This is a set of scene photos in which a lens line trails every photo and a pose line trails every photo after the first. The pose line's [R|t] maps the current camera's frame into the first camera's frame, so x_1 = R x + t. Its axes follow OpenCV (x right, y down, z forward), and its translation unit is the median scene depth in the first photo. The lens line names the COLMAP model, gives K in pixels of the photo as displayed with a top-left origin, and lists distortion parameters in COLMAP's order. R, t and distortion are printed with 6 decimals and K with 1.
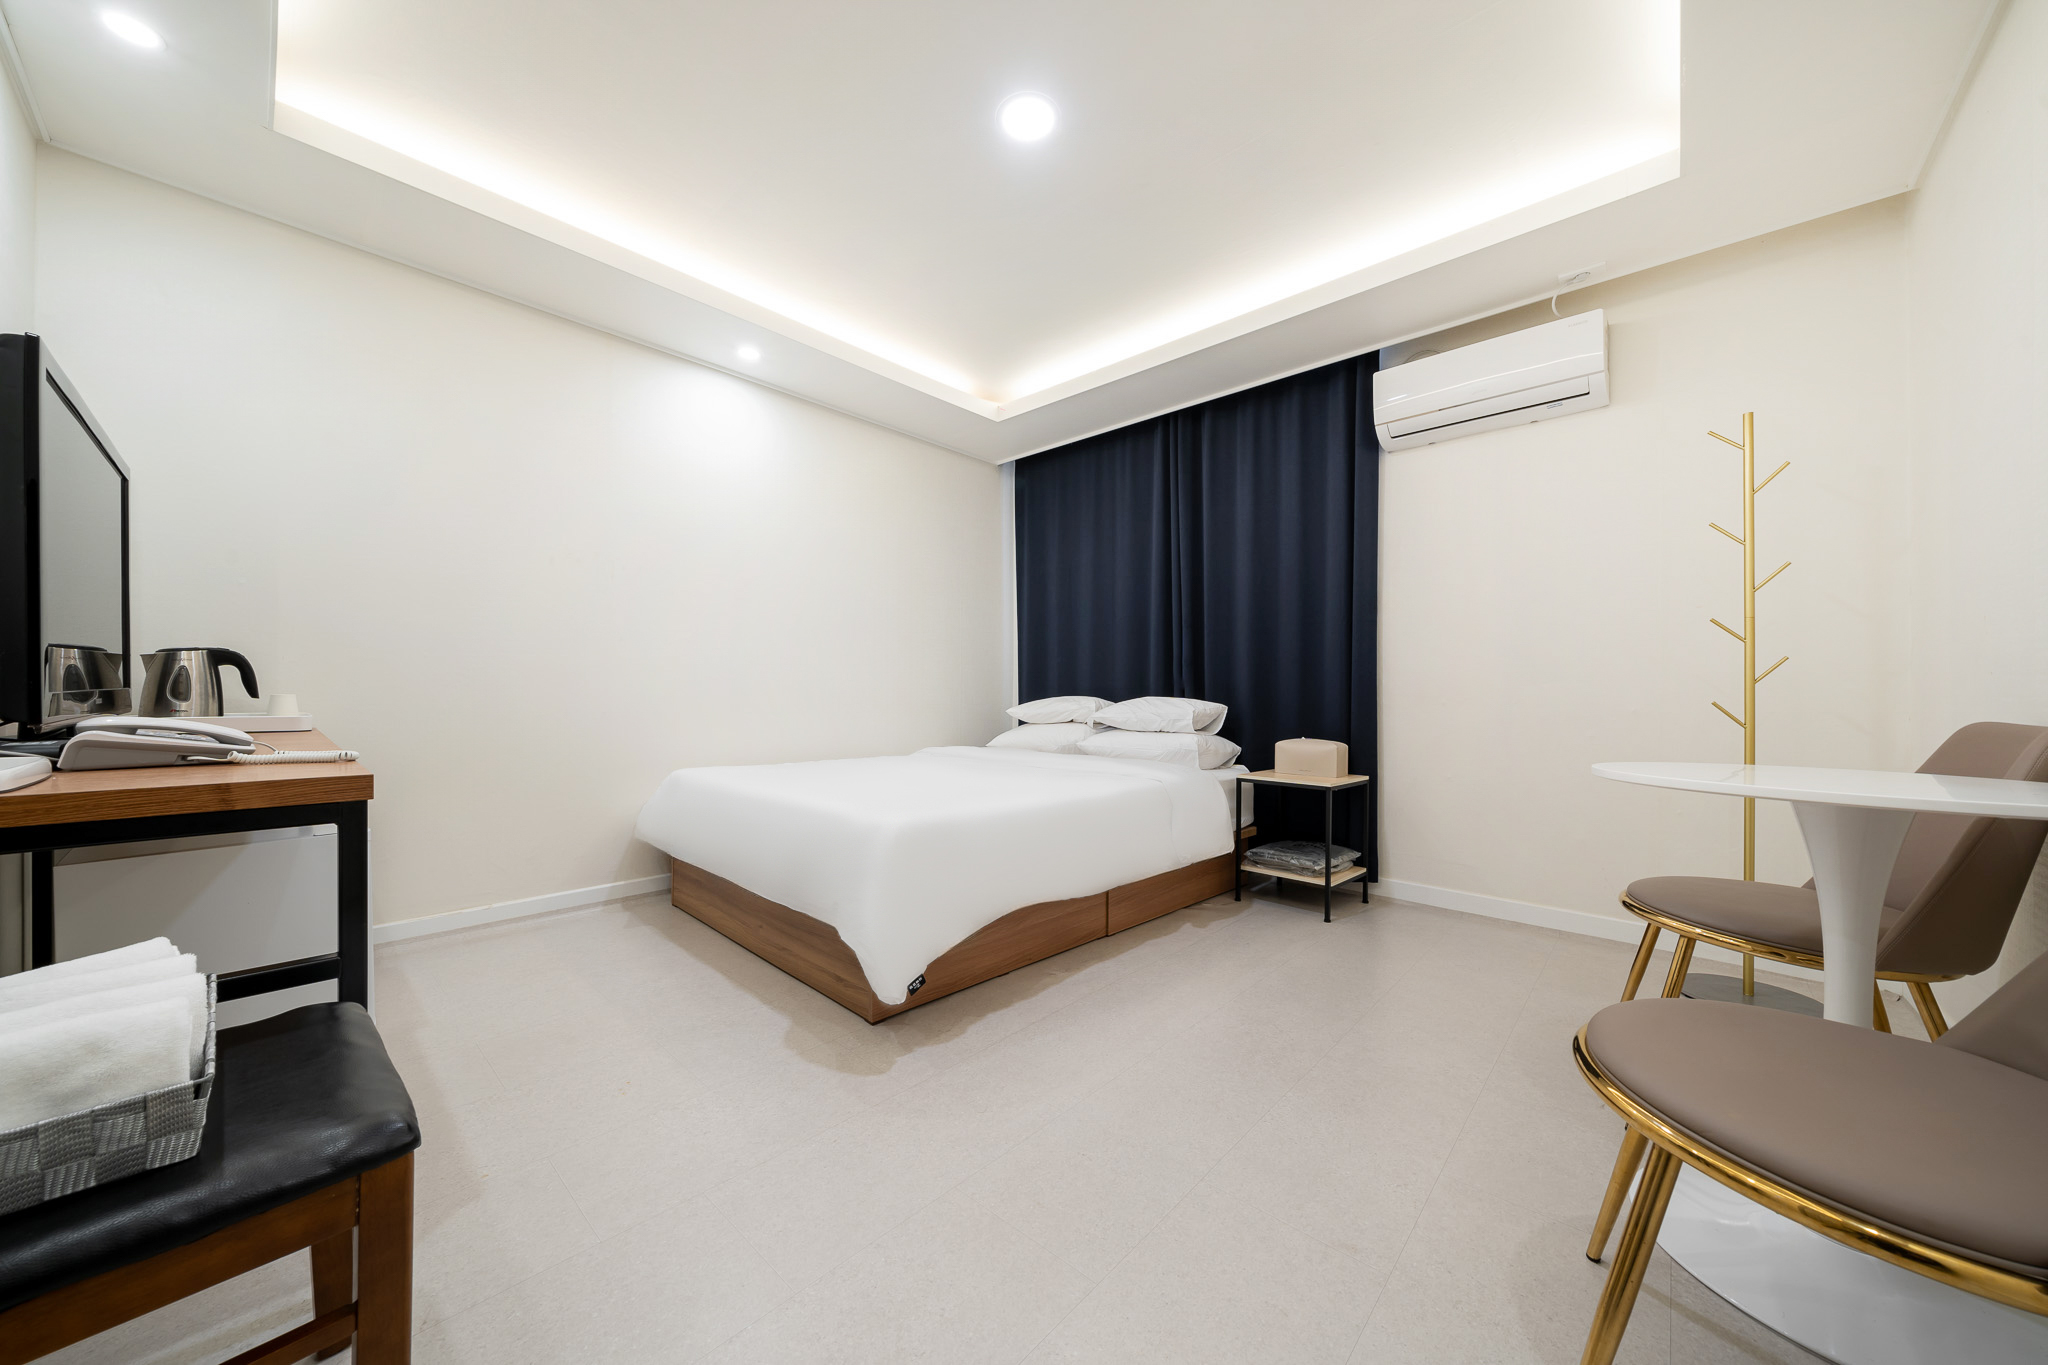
lens RADIAL K [[703.7, 0, 1013.0], [0, 703.7, 688.2], [0, 0, 1]] dist [0.001492, 0.000097]
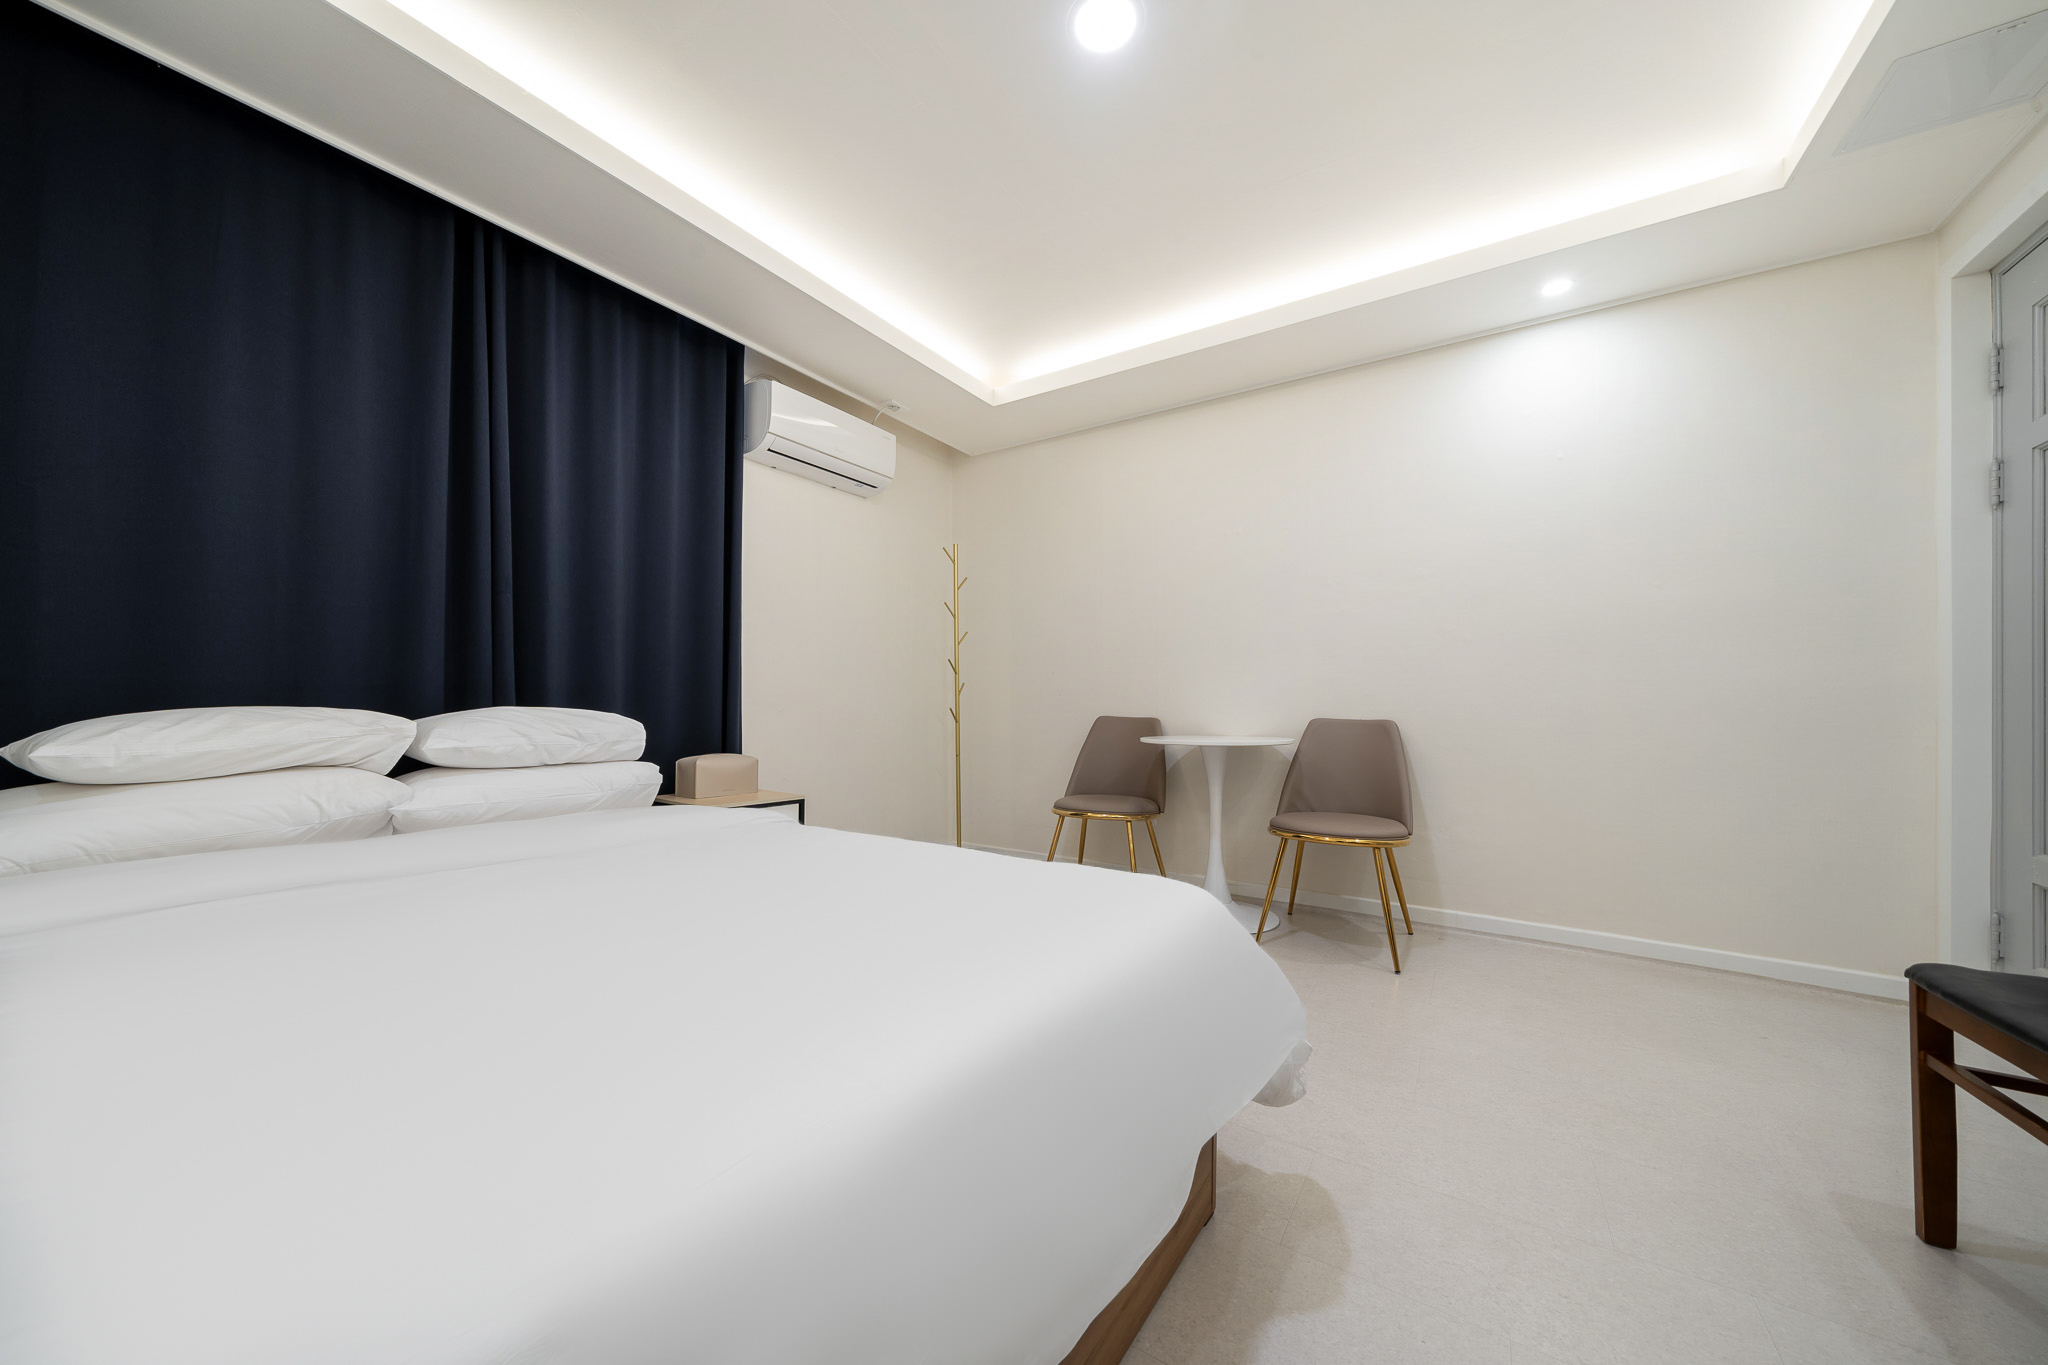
lens RADIAL K [[703.7, 0, 1013.0], [0, 703.7, 688.2], [0, 0, 1]] dist [0.001492, 0.000097]
pose [[-0.154248, 0.008782, 0.987993, -0.778779], [-0.020272, 0.999722, -0.012051, -0.007704], [-0.987824, -0.021887, -0.154027, 1.213194]]
